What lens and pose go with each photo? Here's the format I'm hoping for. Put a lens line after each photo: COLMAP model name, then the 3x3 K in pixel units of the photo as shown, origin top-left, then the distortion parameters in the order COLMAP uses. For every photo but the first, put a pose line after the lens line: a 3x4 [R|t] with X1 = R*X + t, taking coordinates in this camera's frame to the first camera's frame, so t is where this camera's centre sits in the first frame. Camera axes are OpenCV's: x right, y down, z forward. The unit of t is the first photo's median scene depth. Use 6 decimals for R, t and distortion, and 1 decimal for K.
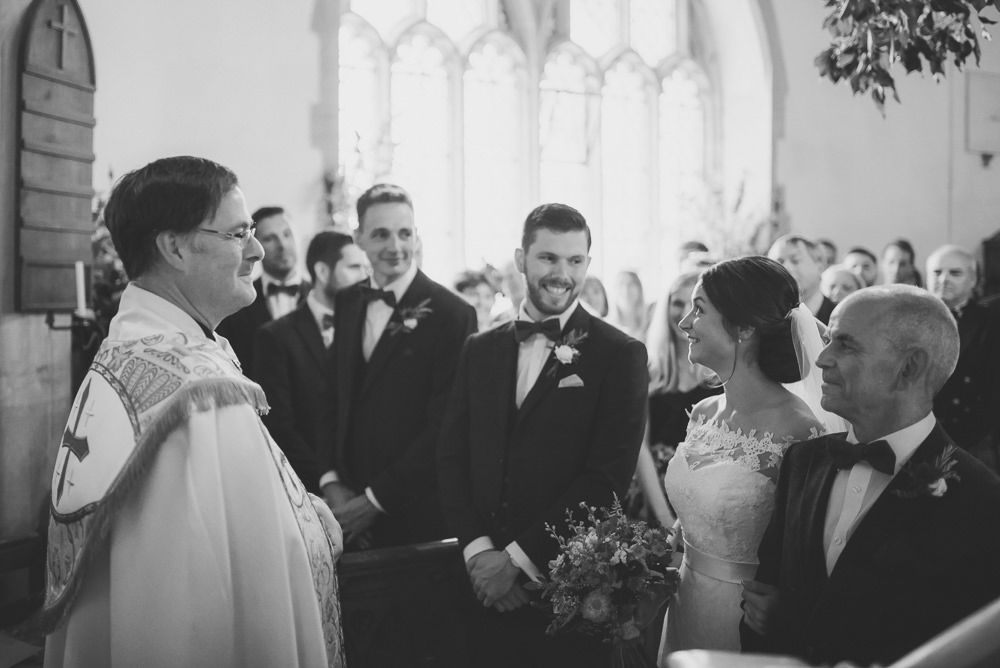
lens RADIAL K [[946.5, 0, 500.0], [0, 946.5, 334.0], [0, 0, 1]] dist [-0.013928, -0.011071]
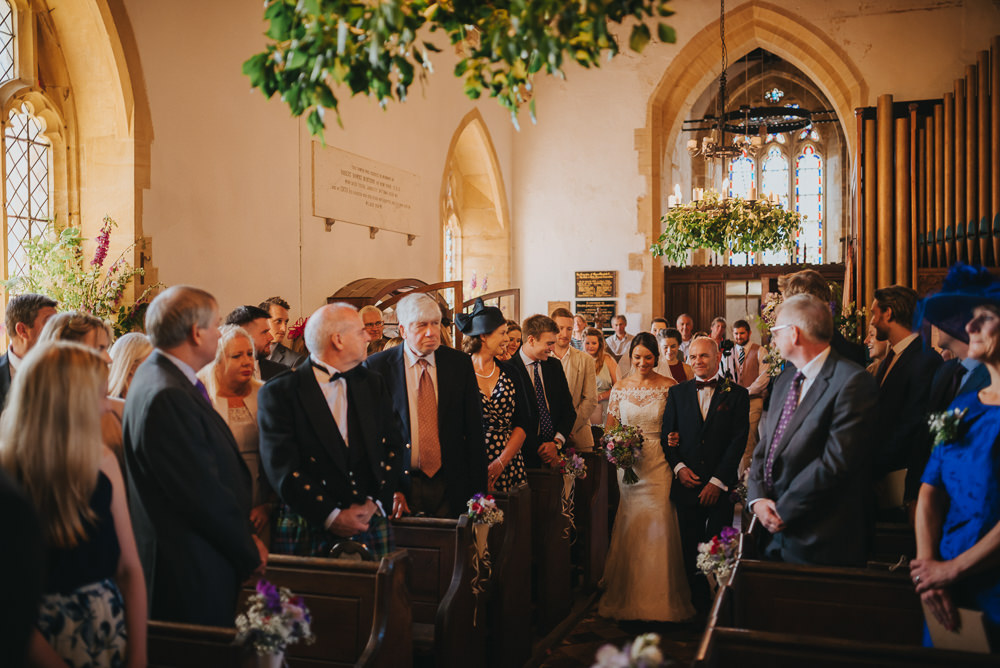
lens RADIAL K [[946.5, 0, 500.0], [0, 946.5, 334.0], [0, 0, 1]] dist [-0.013928, -0.011071]
pose [[0.793415, -0.018023, 0.608414, 0.008020], [0.054058, 0.997698, -0.040941, -0.010882], [-0.606276, 0.065373, 0.792563, 0.147119]]
